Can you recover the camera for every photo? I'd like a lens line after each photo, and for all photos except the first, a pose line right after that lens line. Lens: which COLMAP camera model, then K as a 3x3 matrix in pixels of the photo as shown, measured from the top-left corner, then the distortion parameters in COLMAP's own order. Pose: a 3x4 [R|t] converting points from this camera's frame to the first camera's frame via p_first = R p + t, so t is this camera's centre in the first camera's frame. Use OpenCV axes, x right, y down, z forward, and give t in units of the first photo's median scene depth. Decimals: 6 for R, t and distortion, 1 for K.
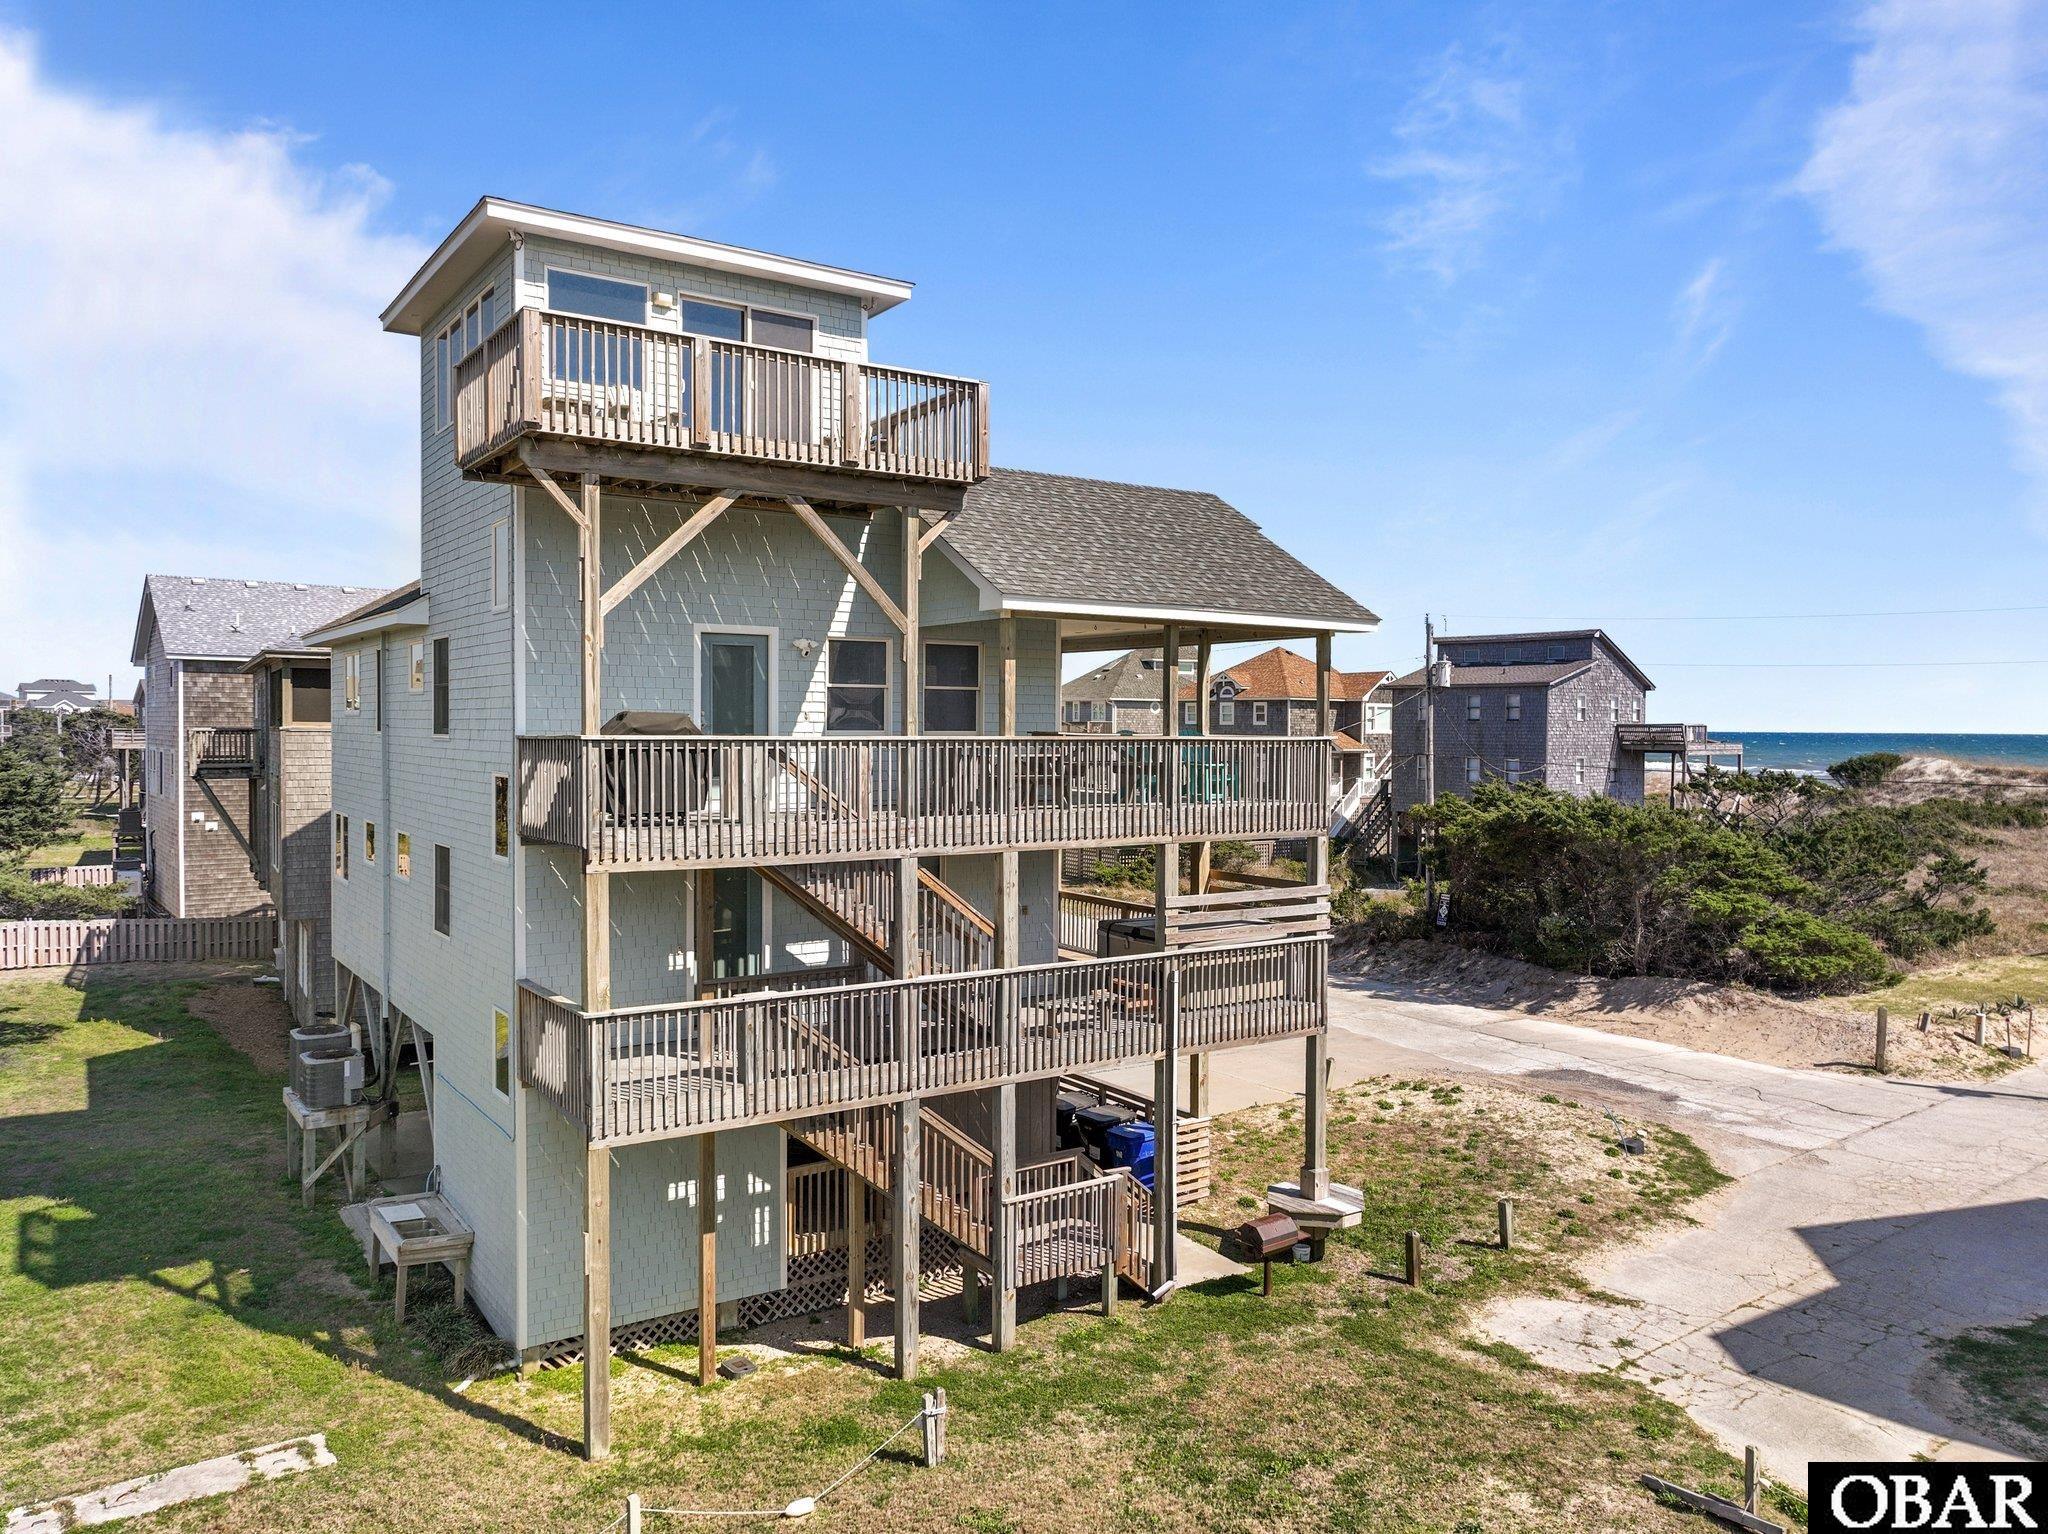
lens RADIAL K [[1456.1, 0, 1025.8], [0, 1456.1, 758.7], [0, 0, 1]] dist [0.008049, 0.003394]
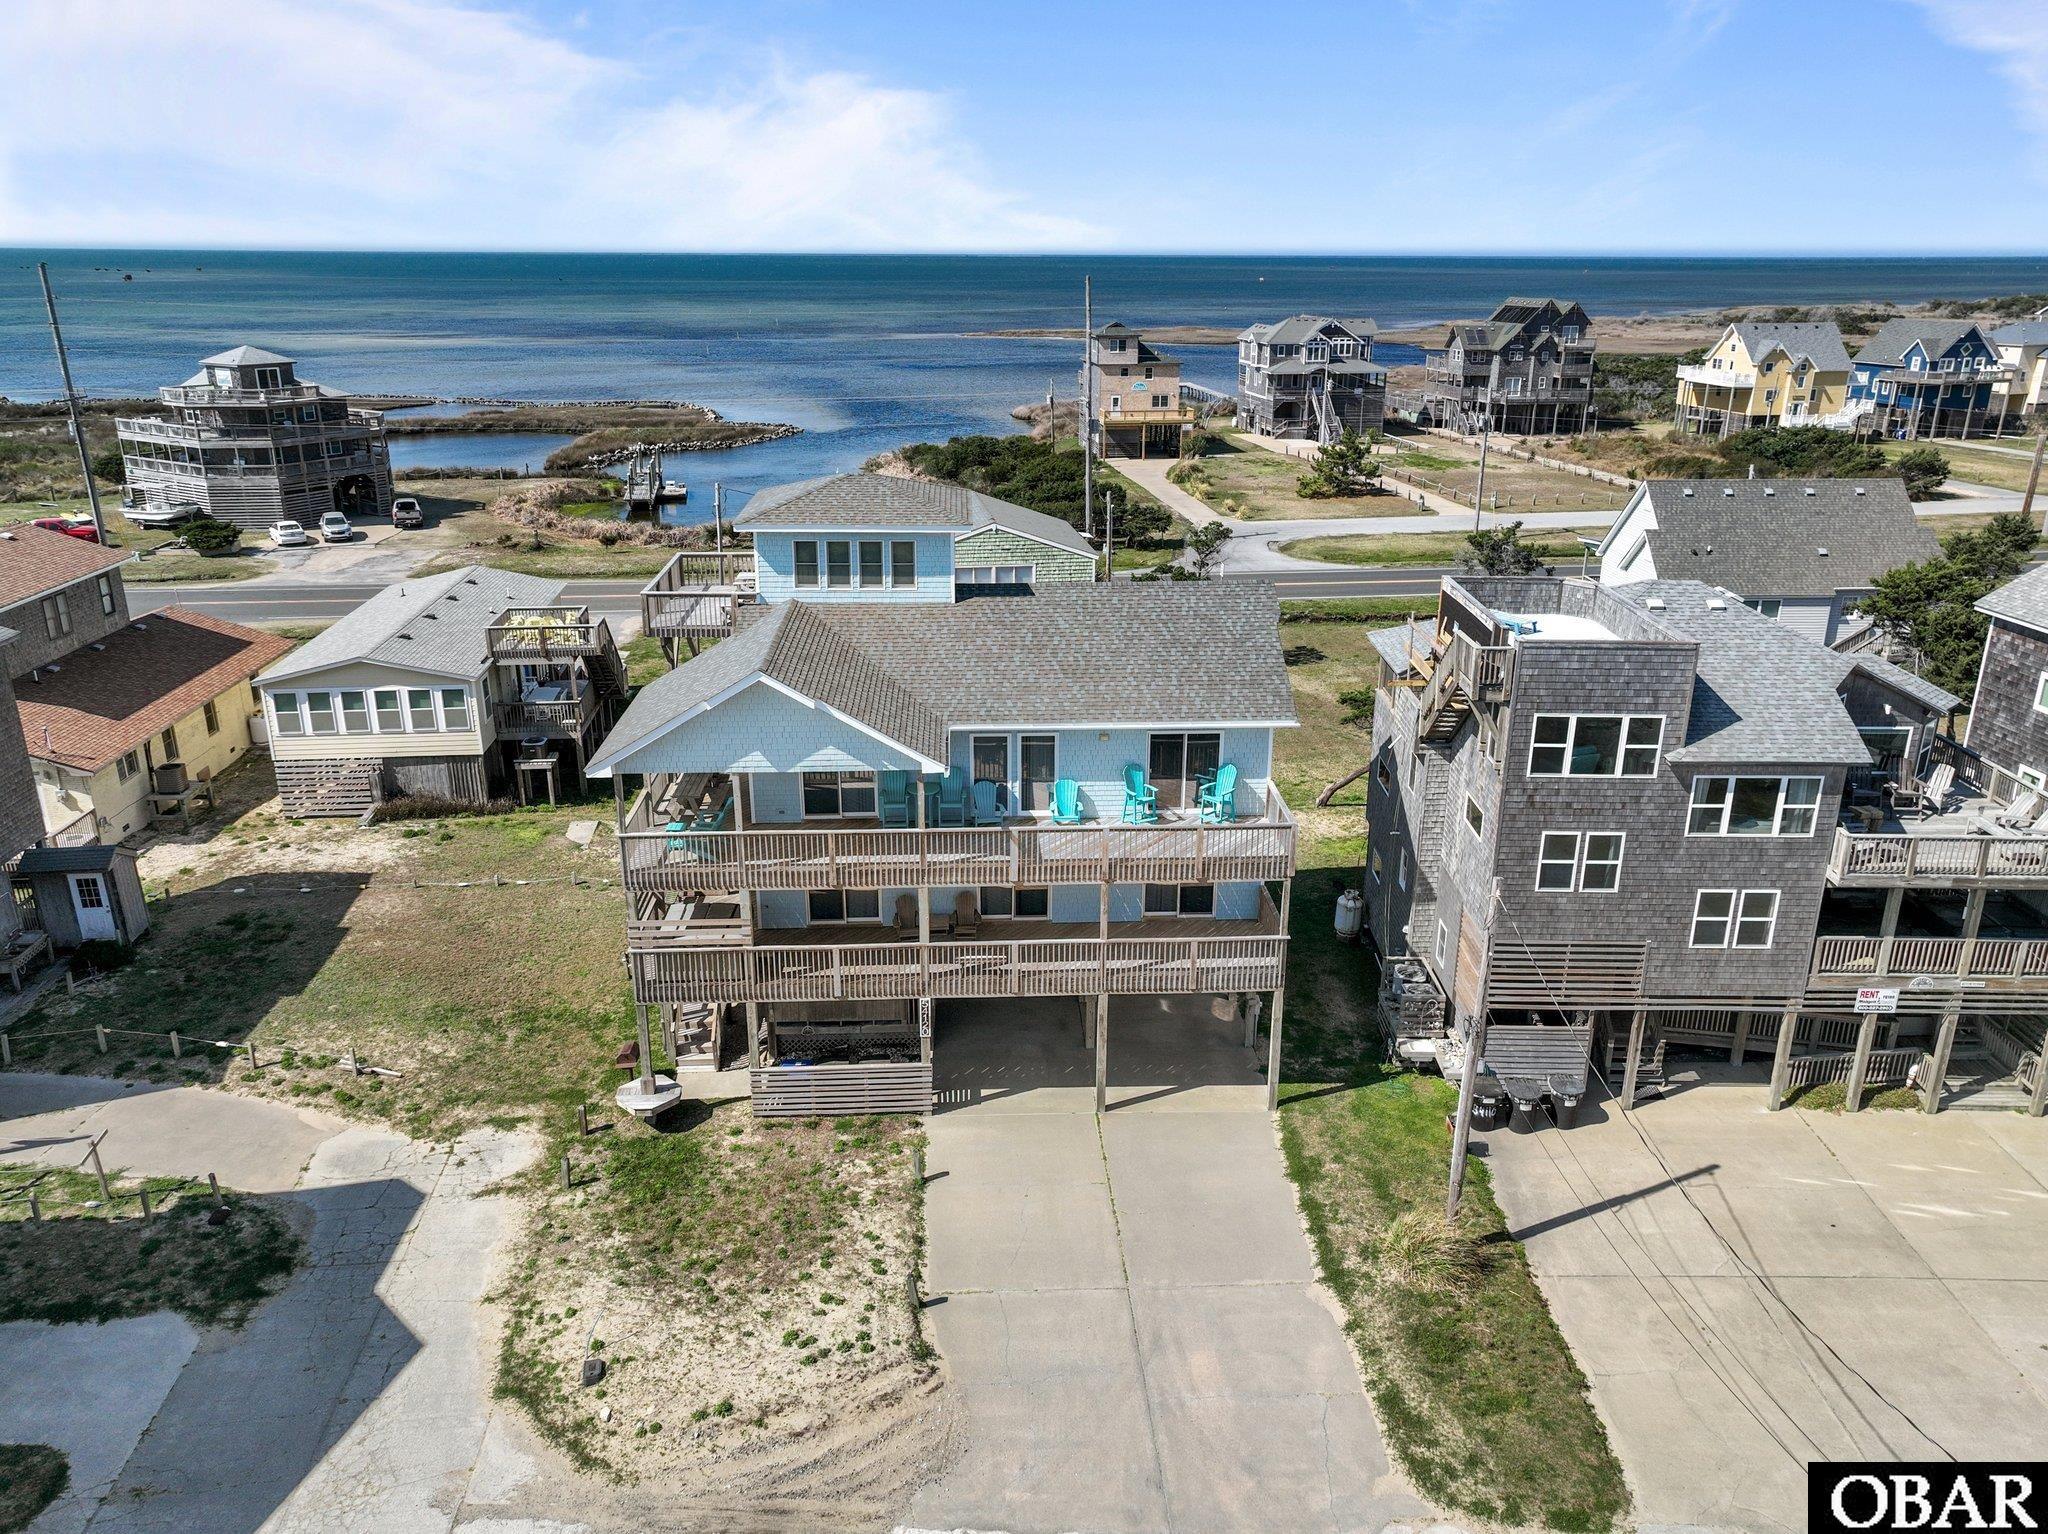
lens RADIAL K [[1456.1, 0, 1034.6], [0, 1456.1, 766.7], [0, 0, 1]] dist [0.008049, 0.003394]
pose [[-0.510073, 0.281648, -0.812711, 0.383878], [-0.023356, 0.939985, 0.340414, -0.195941], [0.859814, 0.192618, -0.472883, 0.659330]]
